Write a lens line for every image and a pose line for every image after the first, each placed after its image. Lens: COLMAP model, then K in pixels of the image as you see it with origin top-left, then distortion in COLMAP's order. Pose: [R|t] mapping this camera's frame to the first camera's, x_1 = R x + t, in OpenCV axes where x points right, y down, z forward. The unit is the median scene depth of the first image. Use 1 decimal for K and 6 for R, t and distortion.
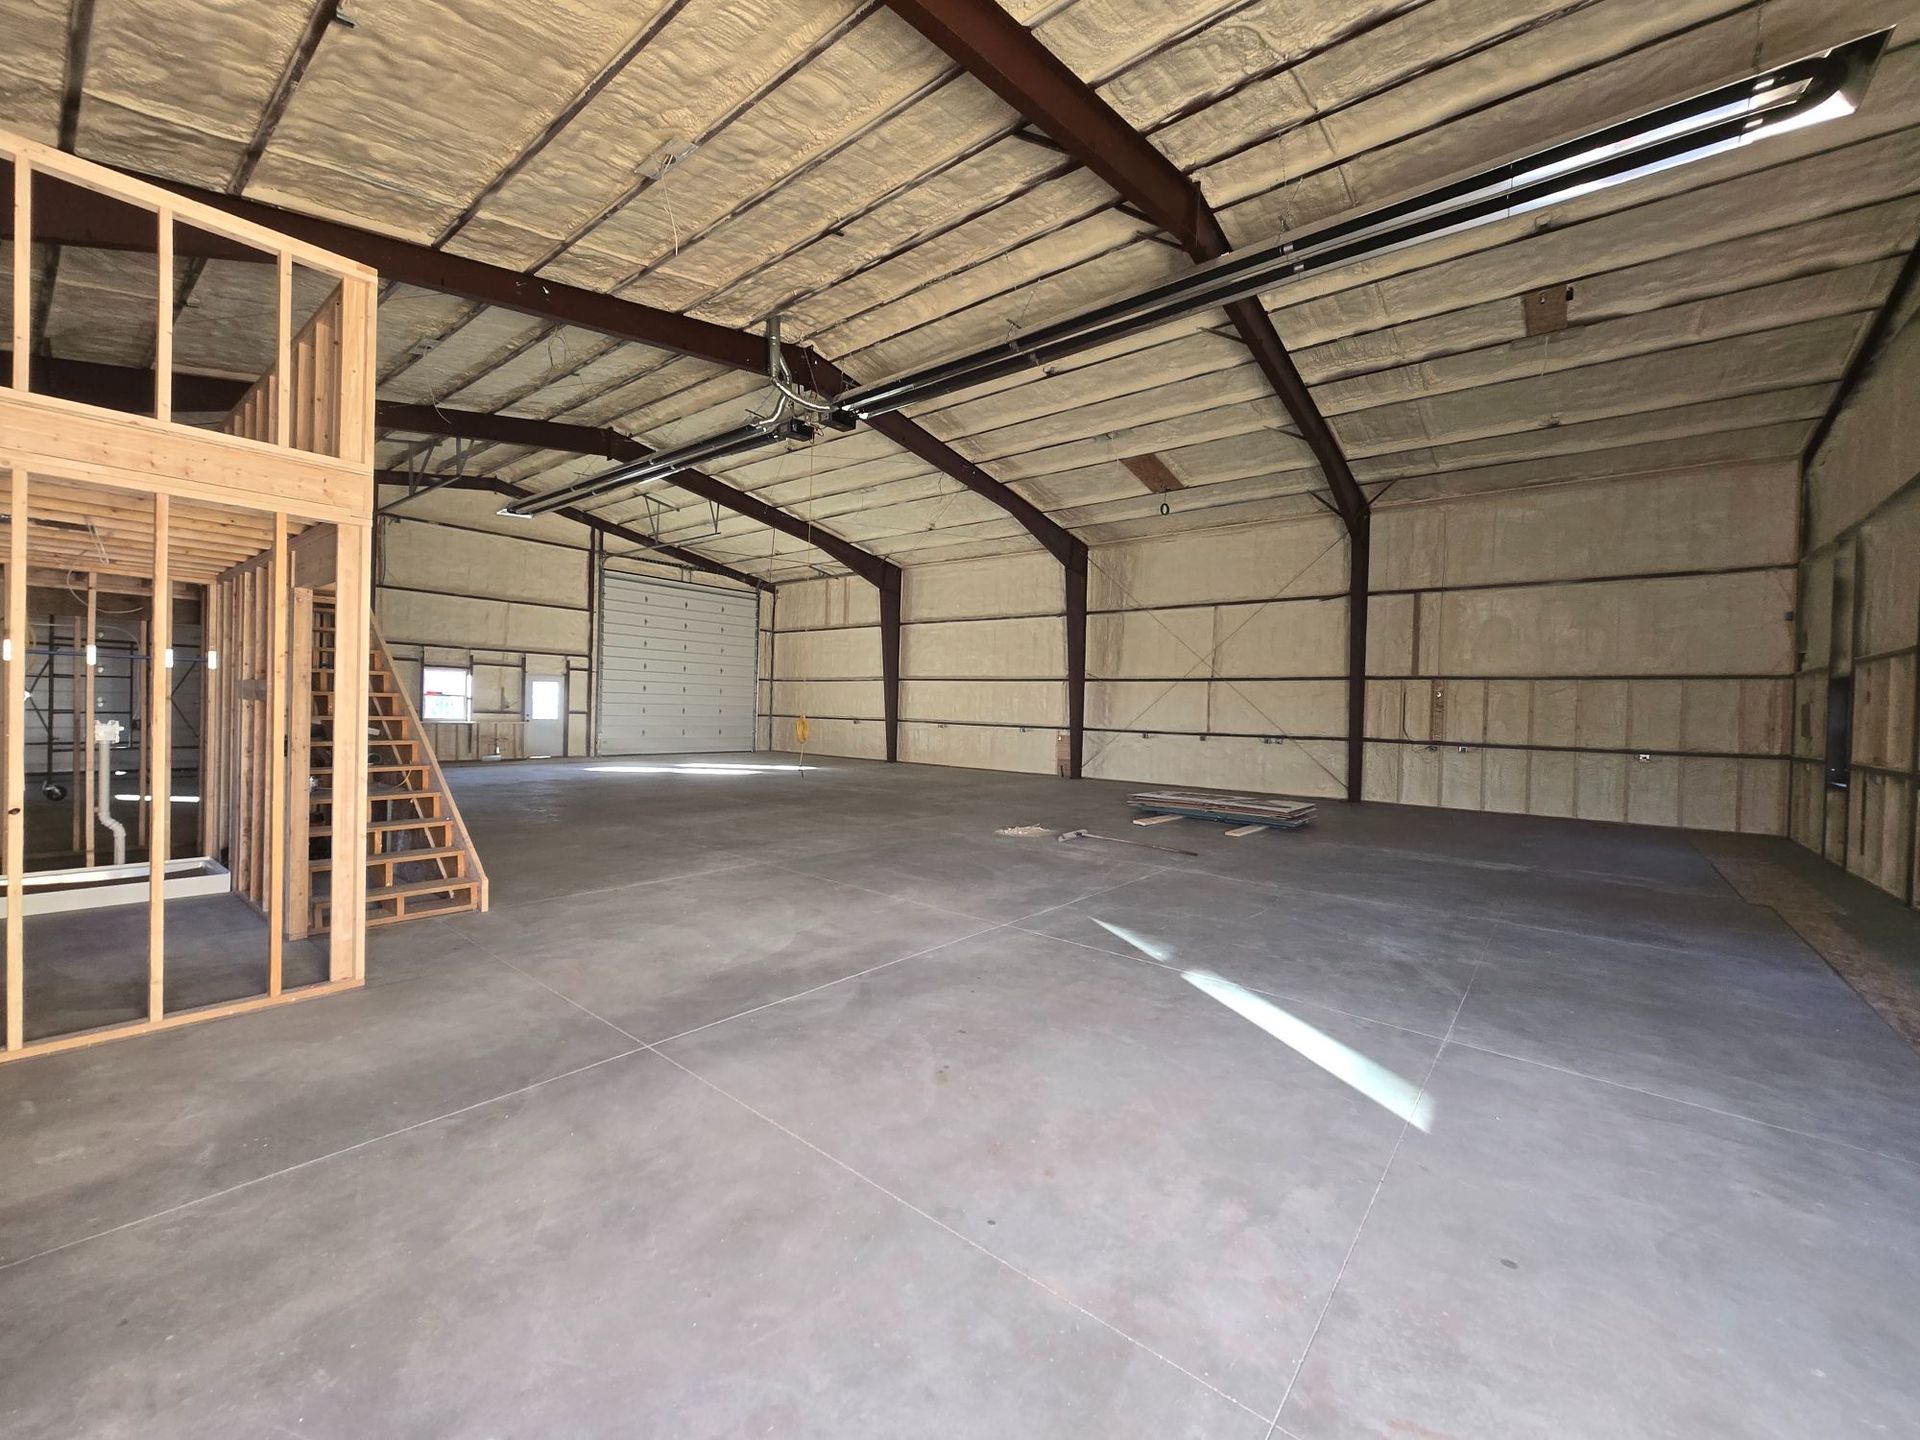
lens RADIAL K [[755.4, 0, 960.0], [0, 755.4, 720.0], [0, 0, 1]] dist [0.003694, -0.001345]
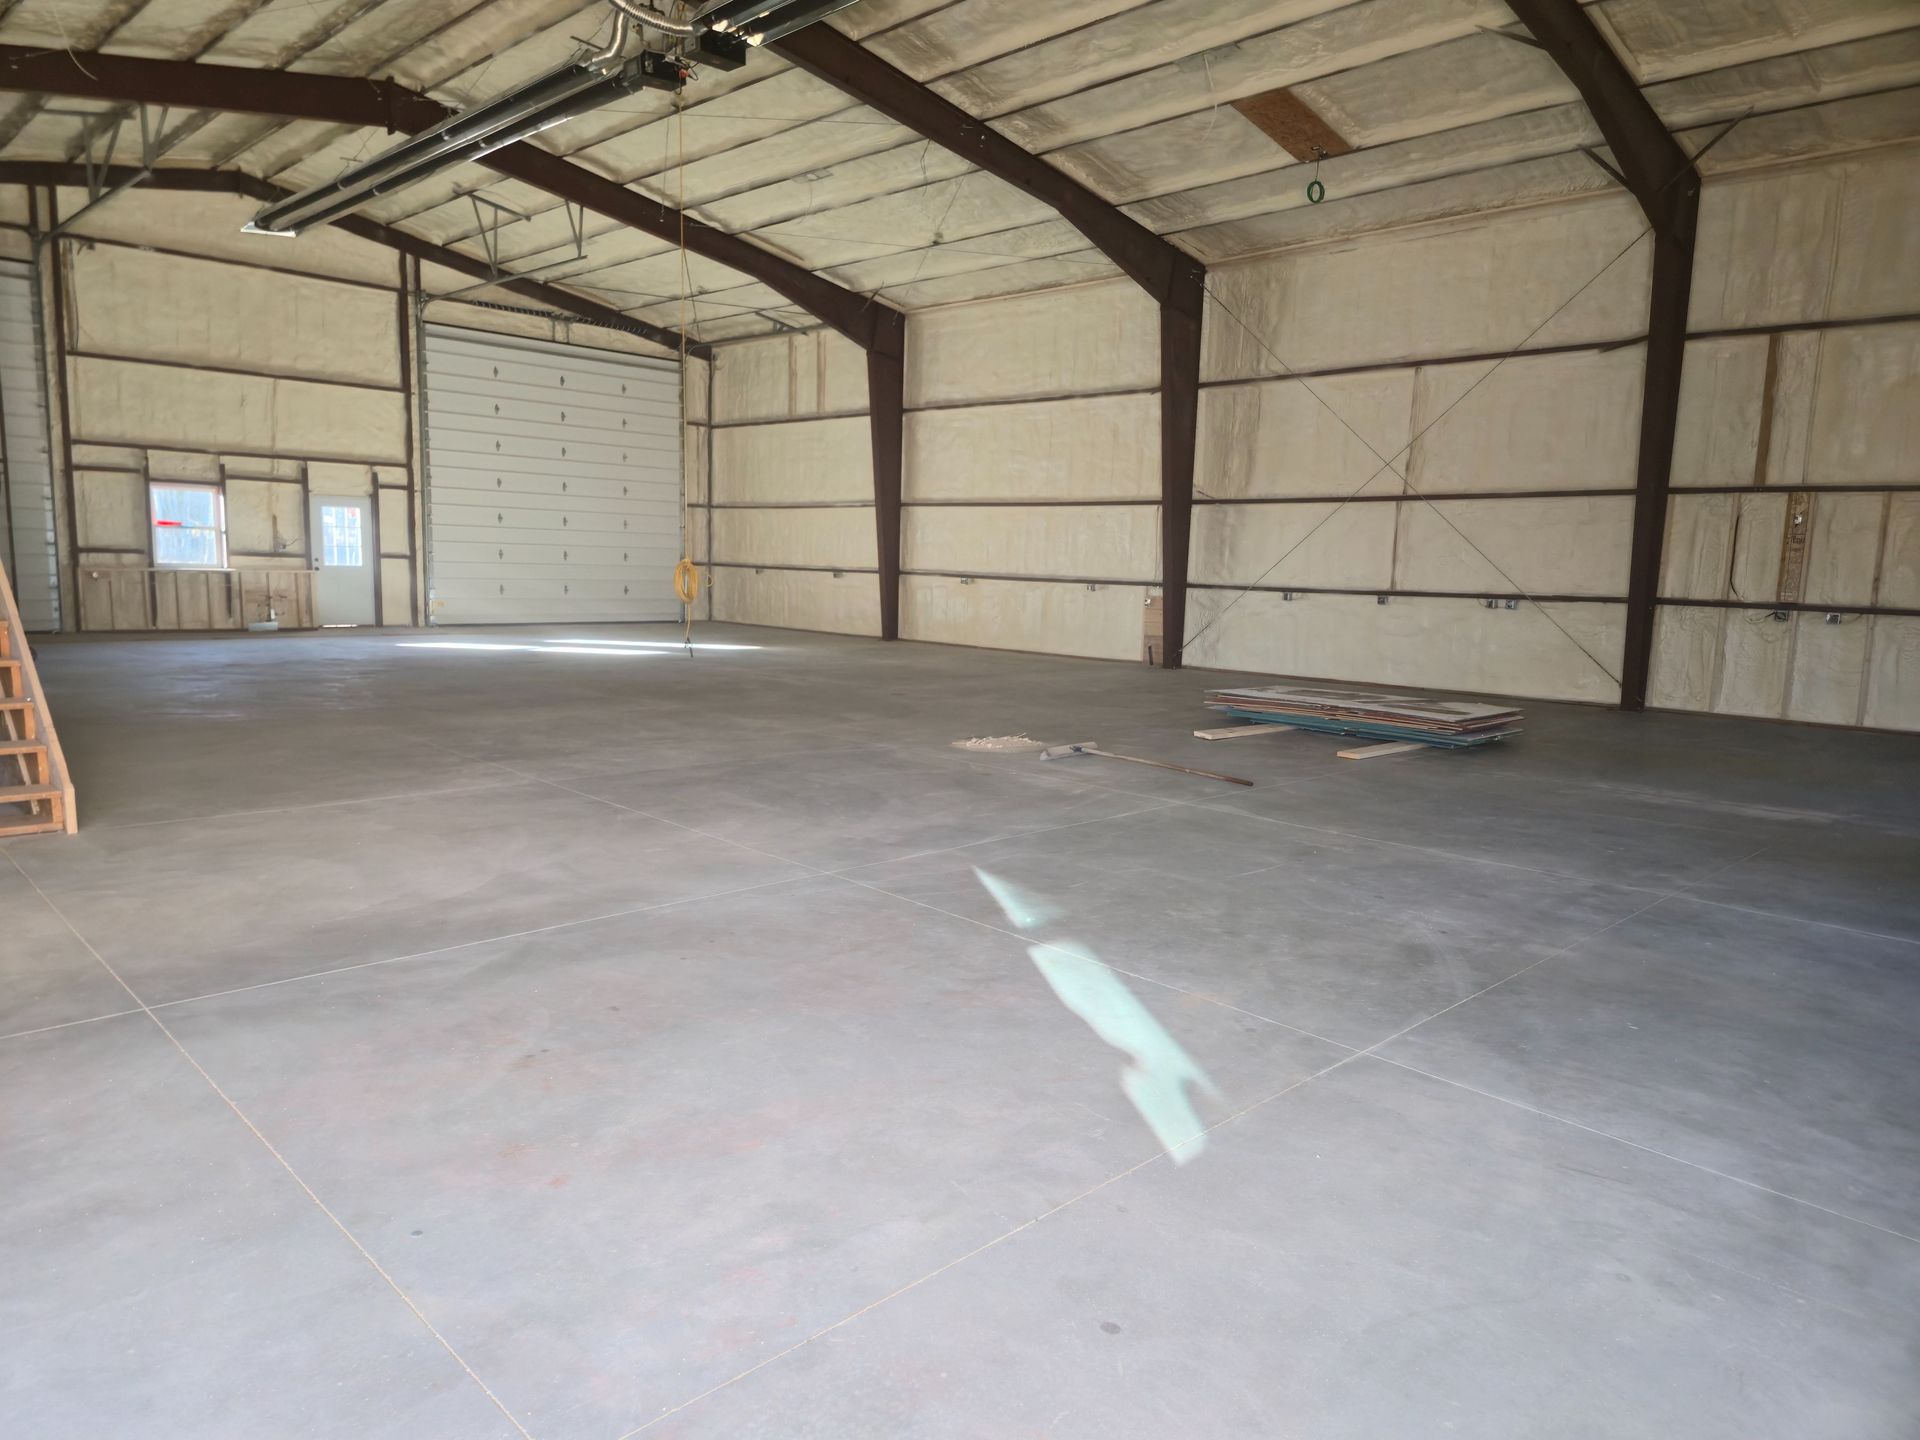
lens RADIAL K [[1247.0, 0, 960.0], [0, 1247.0, 720.0], [0, 0, 1]] dist [0.080238, -0.071013]
pose [[0.993899, 0.014420, -0.109349, 0.122394], [-0.002003, 0.993614, 0.112818, 0.008669], [0.110278, -0.111911, 0.987580, -0.012753]]
